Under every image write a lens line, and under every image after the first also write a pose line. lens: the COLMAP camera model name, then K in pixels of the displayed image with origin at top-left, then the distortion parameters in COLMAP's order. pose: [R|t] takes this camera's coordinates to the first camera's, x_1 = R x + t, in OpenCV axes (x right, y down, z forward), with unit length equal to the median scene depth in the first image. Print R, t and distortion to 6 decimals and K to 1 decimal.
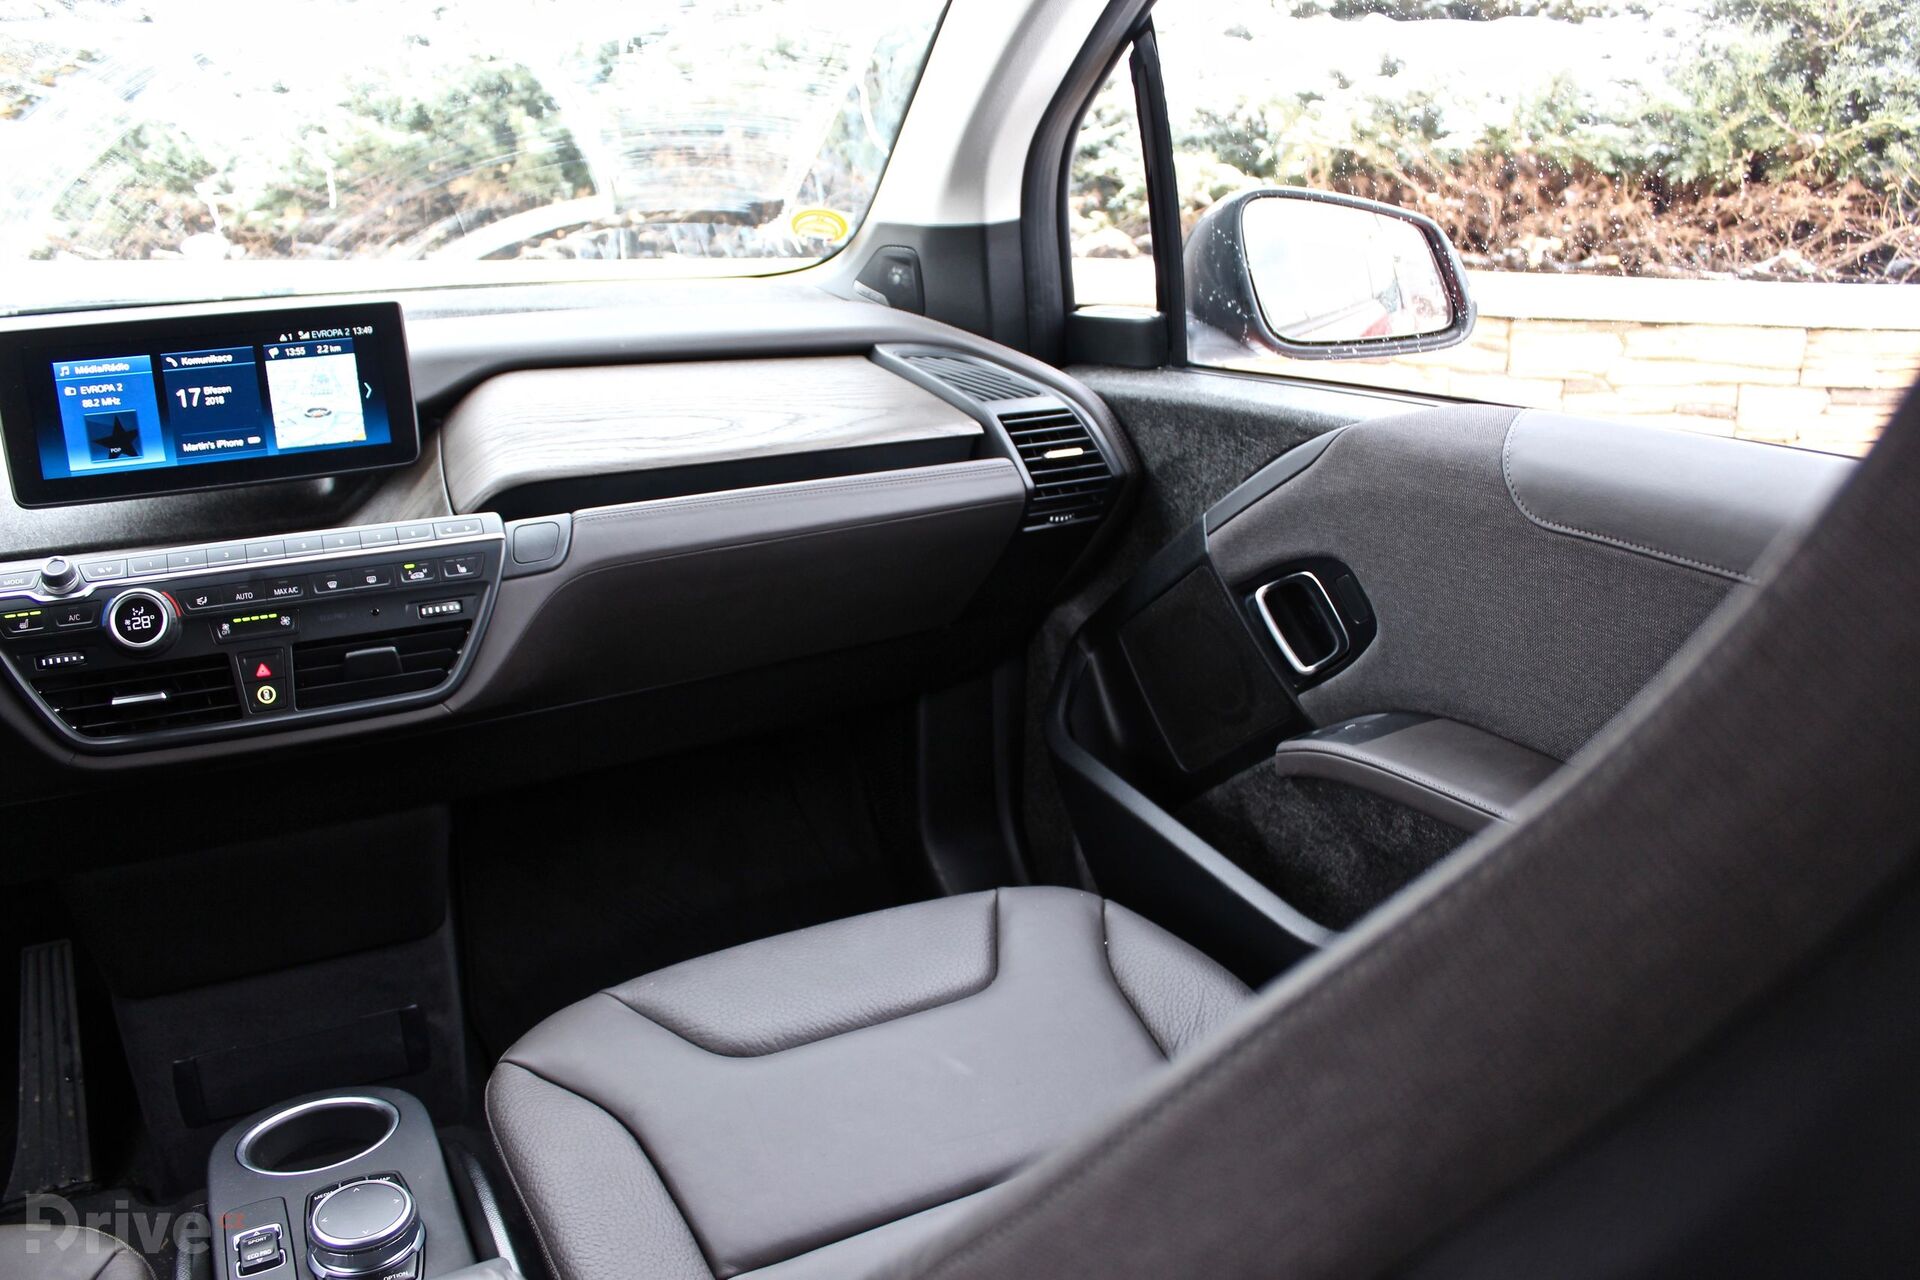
lens RADIAL K [[1574.0, 0, 970.1], [0, 1574.0, 657.0], [0, 0, 1]] dist [-0.159565, 0.122558]
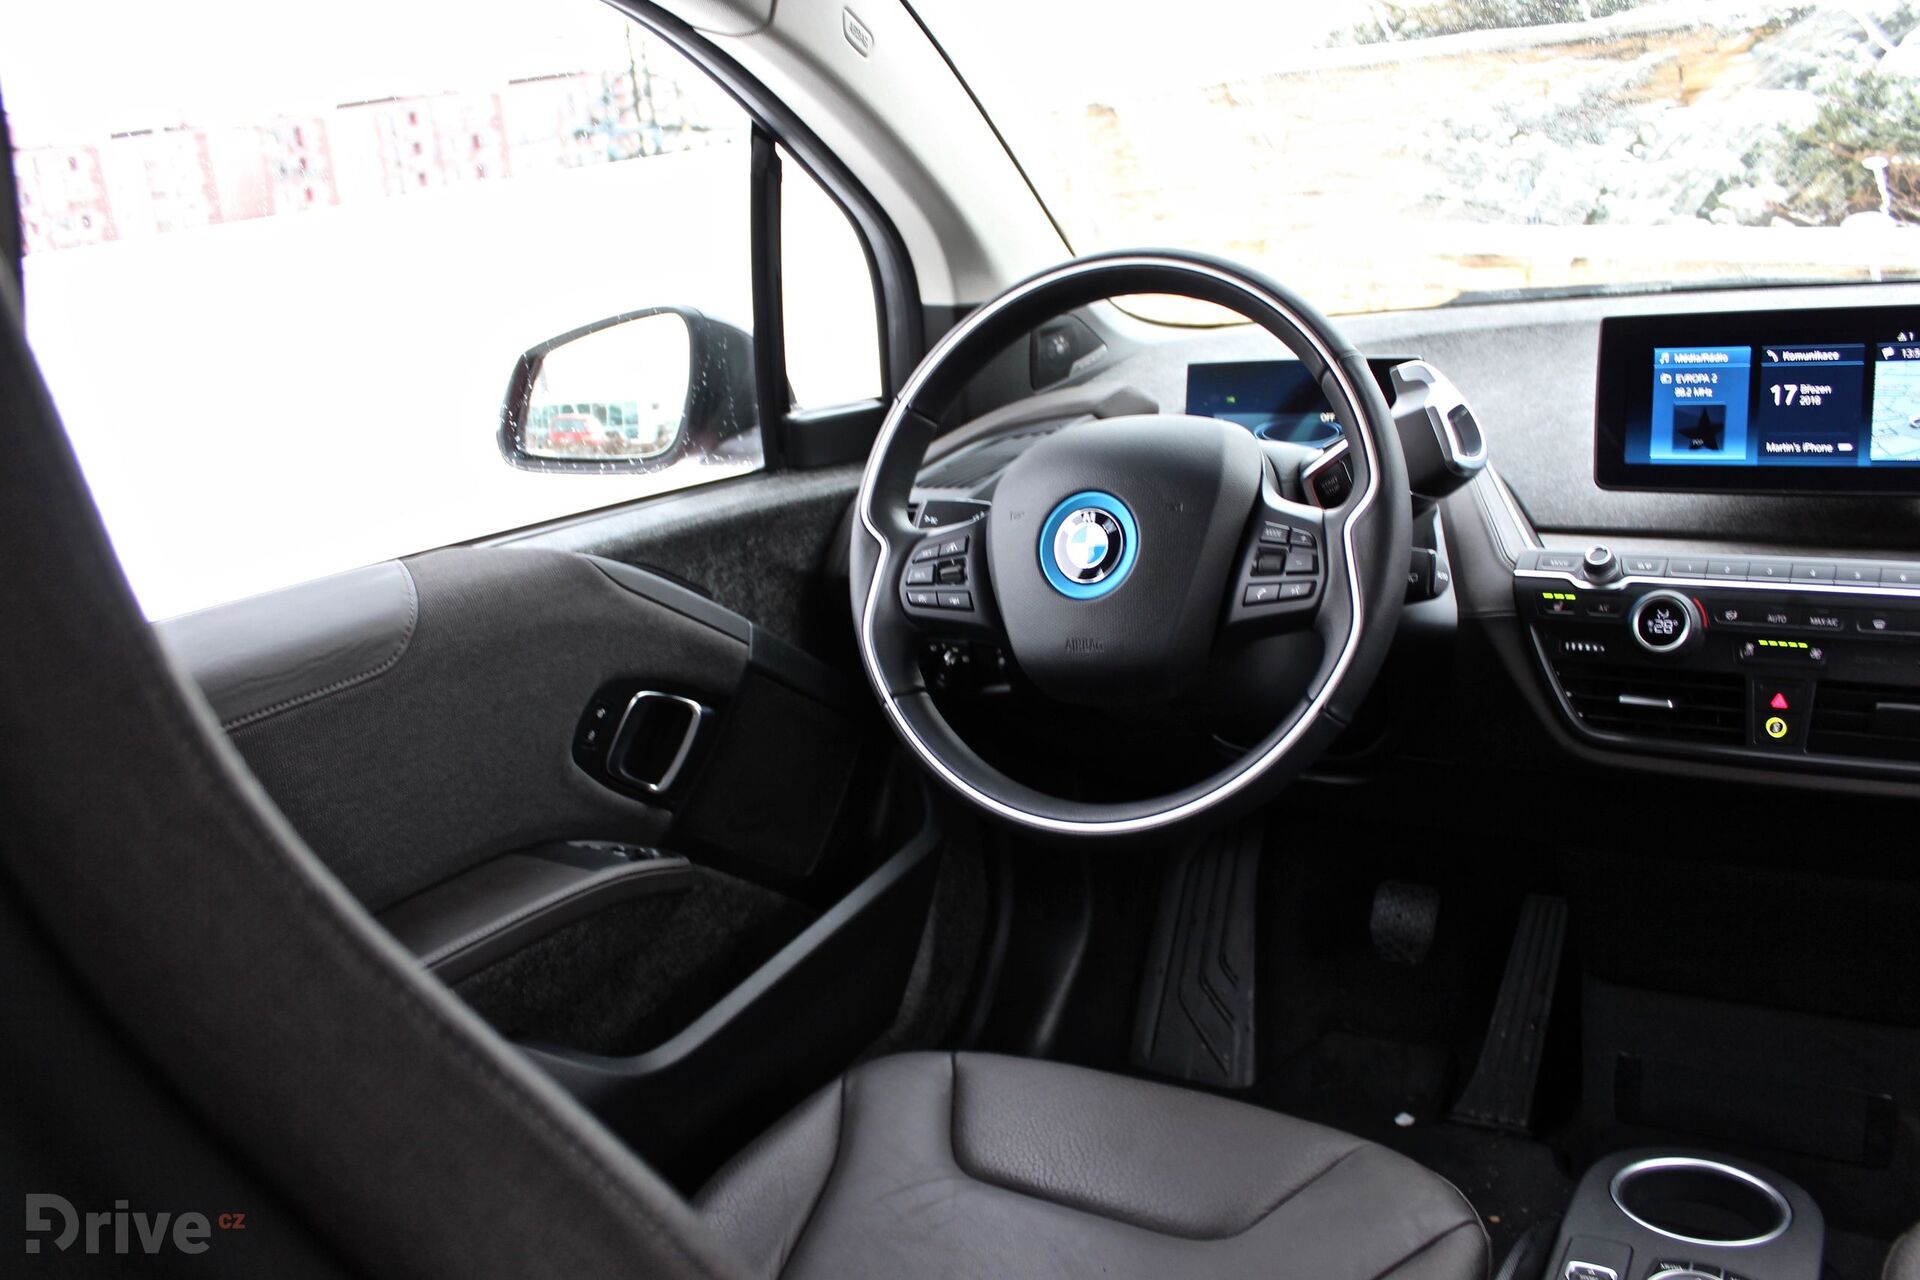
lens RADIAL K [[1574.0, 0, 960.9], [0, 1574.0, 658.5], [0, 0, 1]] dist [-0.159565, 0.122558]
pose [[0.518376, 0.201442, -0.831088, 0.033857], [-0.178655, 0.975924, 0.125116, -0.039442], [0.836282, 0.083621, 0.541885, 0.083092]]
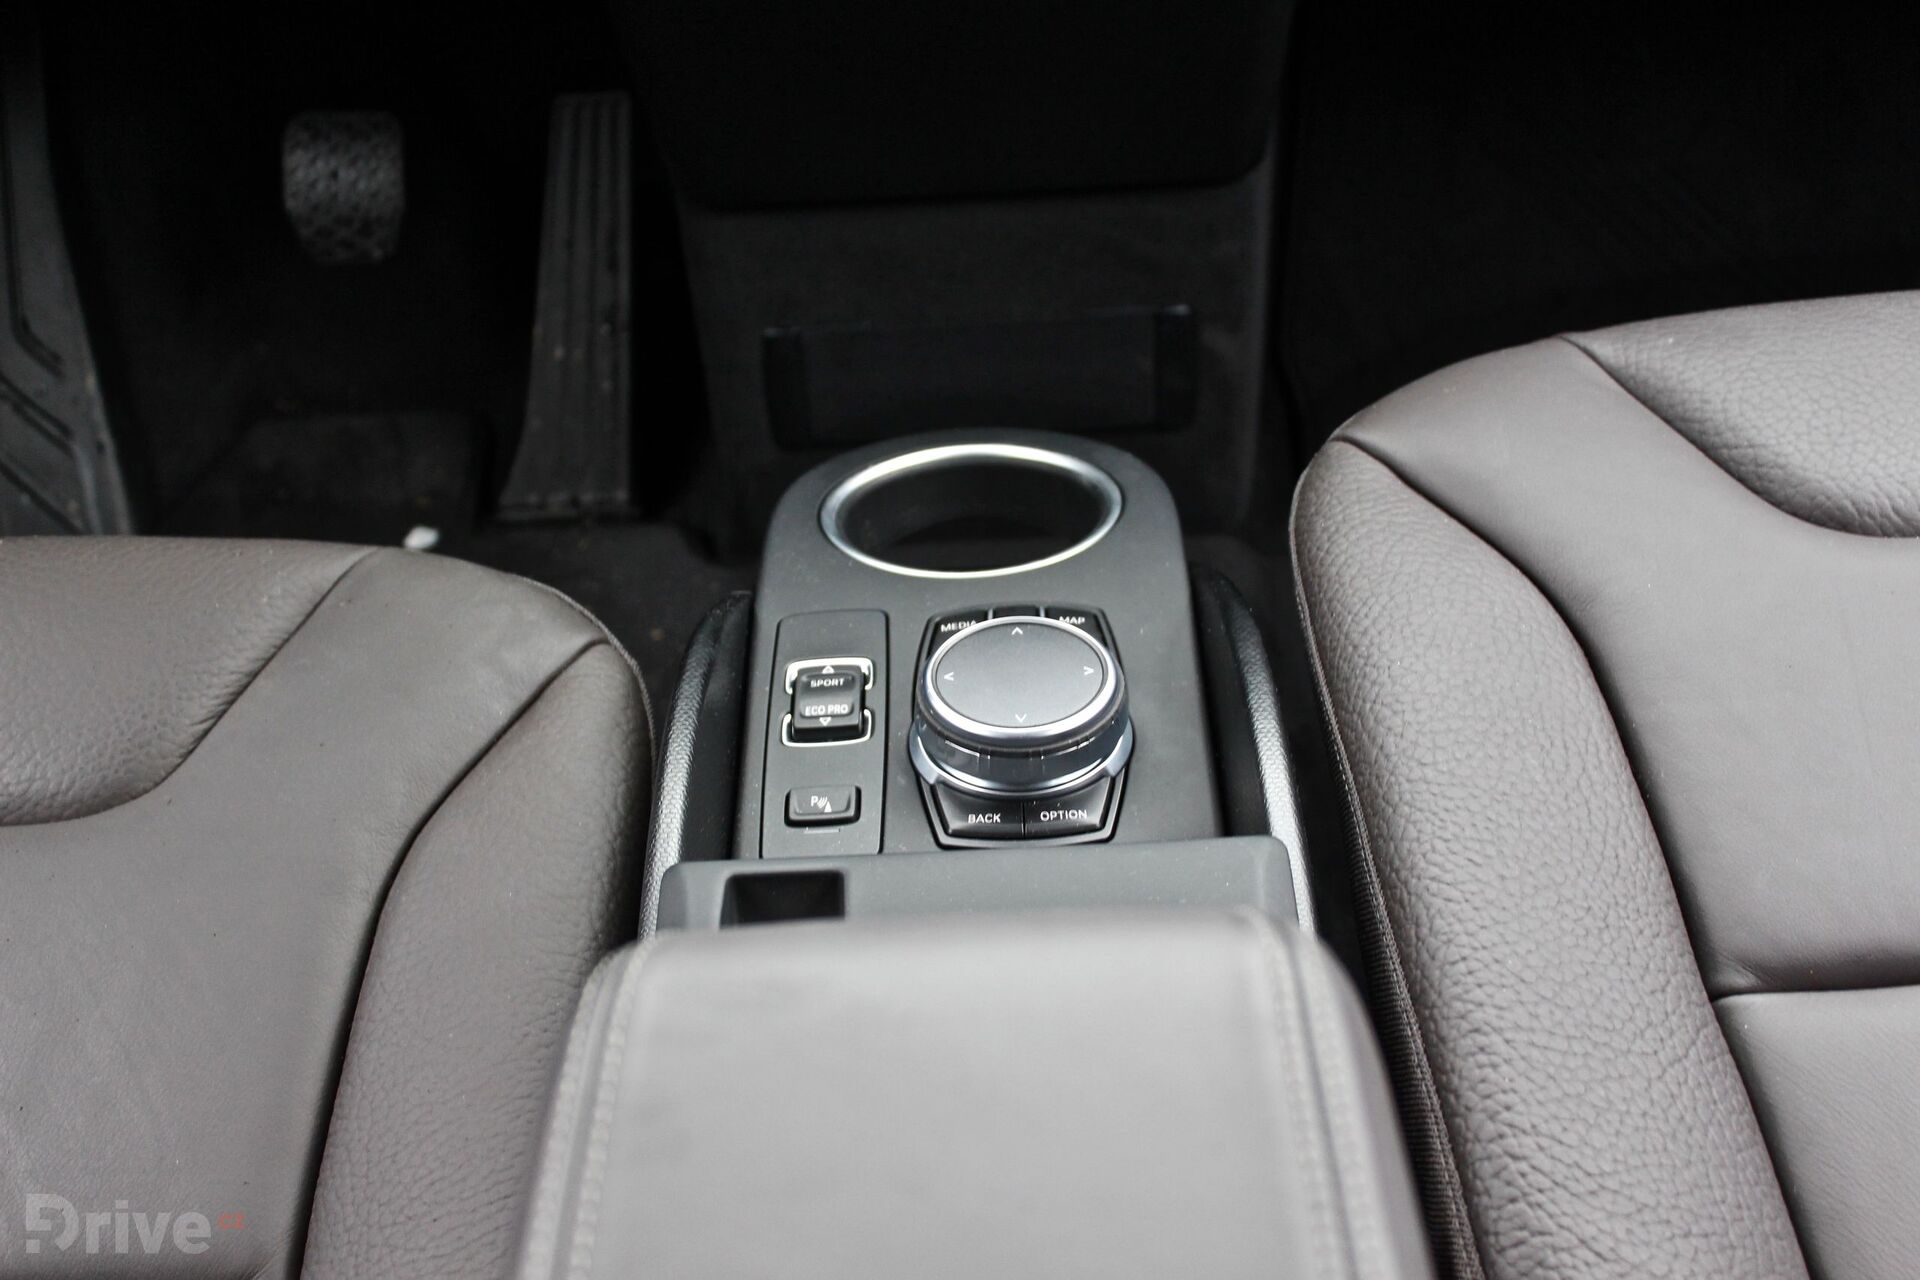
lens RADIAL K [[2520.8, 0, 943.3], [0, 2520.8, 644.9], [0, 0, 1]] dist [-0.042535, 0.000000]
pose [[0.888823, 0.237720, -0.391770, -0.076588], [-0.101400, 0.935756, 0.337755, 0.059003], [0.446892, -0.260479, 0.855826, 0.214160]]
